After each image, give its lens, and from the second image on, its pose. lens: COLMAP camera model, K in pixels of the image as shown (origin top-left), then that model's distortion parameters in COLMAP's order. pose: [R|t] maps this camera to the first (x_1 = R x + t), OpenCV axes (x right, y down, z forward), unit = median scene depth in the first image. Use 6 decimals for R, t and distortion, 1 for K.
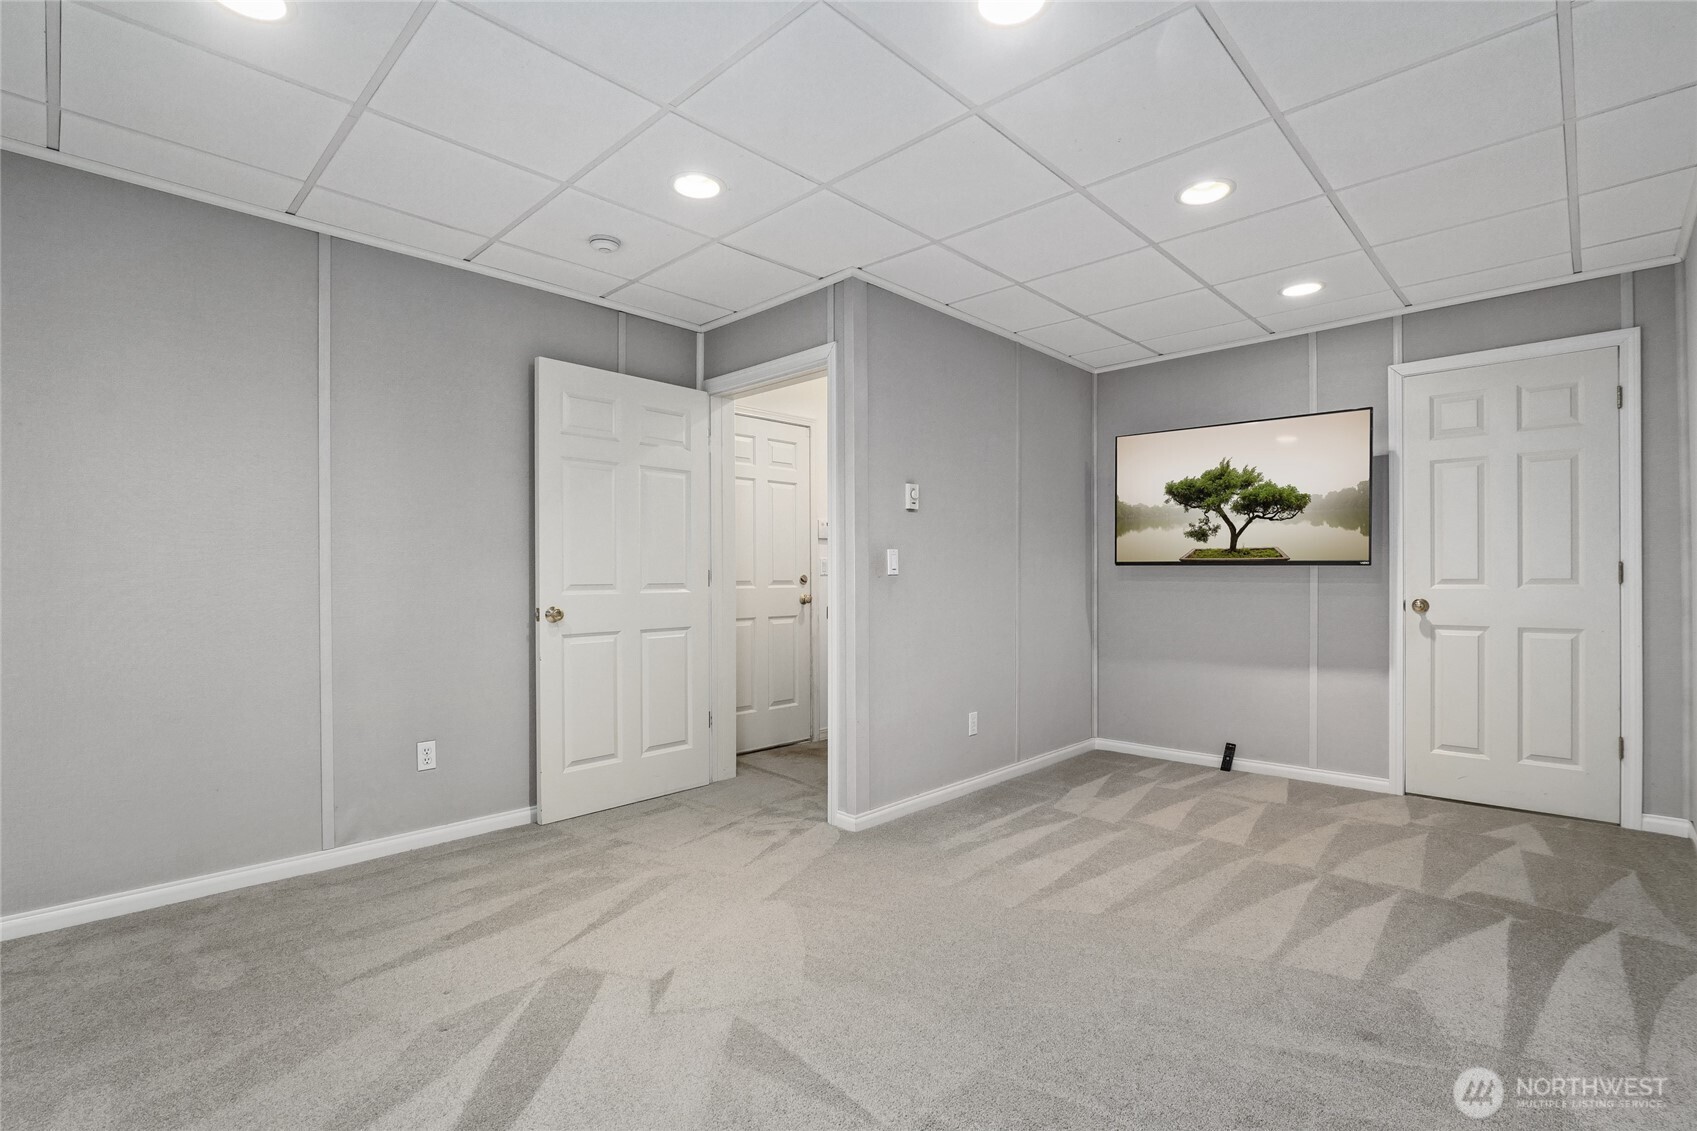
lens RADIAL K [[790.7, 0, 851.7], [0, 790.7, 559.4], [0, 0, 1]] dist [-0.019965, 0.004655]
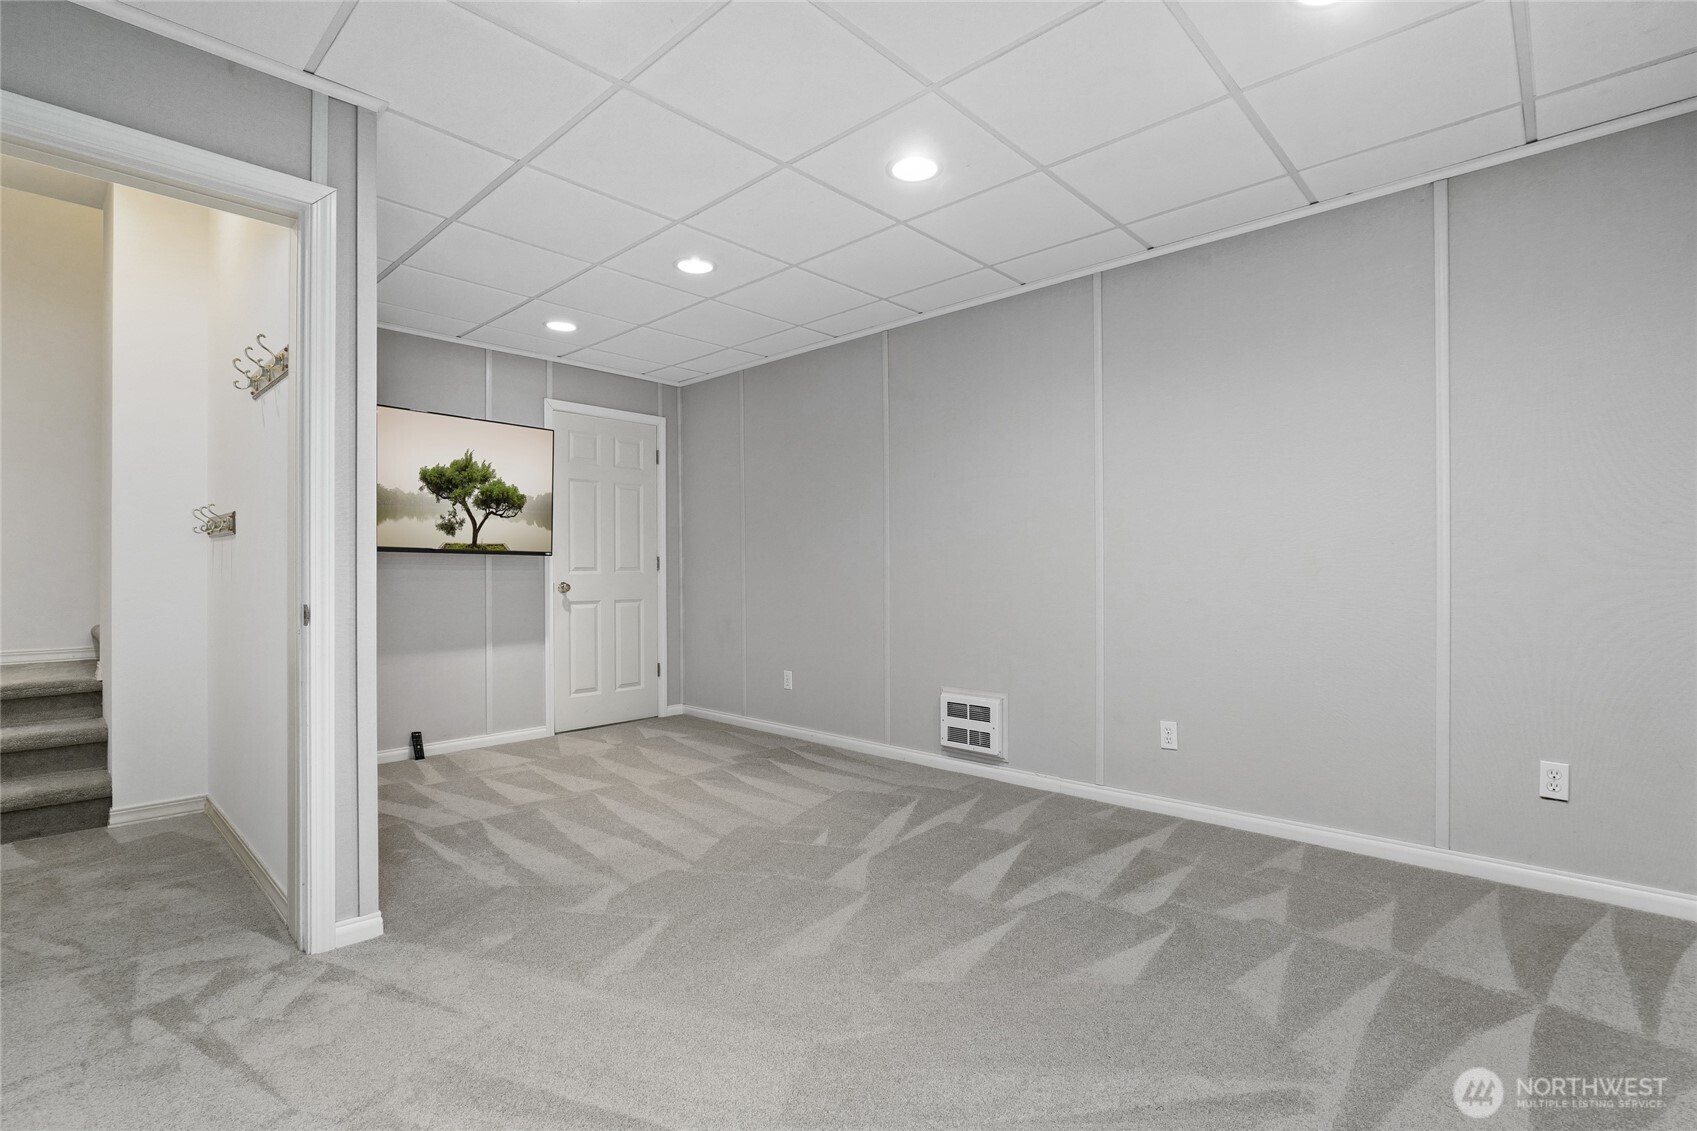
lens RADIAL K [[790.7, 0, 850.9], [0, 790.7, 573.0], [0, 0, 1]] dist [-0.019965, 0.004655]
pose [[-0.002439, -0.016493, 0.999861, -0.592191], [-0.027724, 0.999481, 0.016419, -0.001413], [-0.999613, -0.027680, -0.002895, 0.507027]]
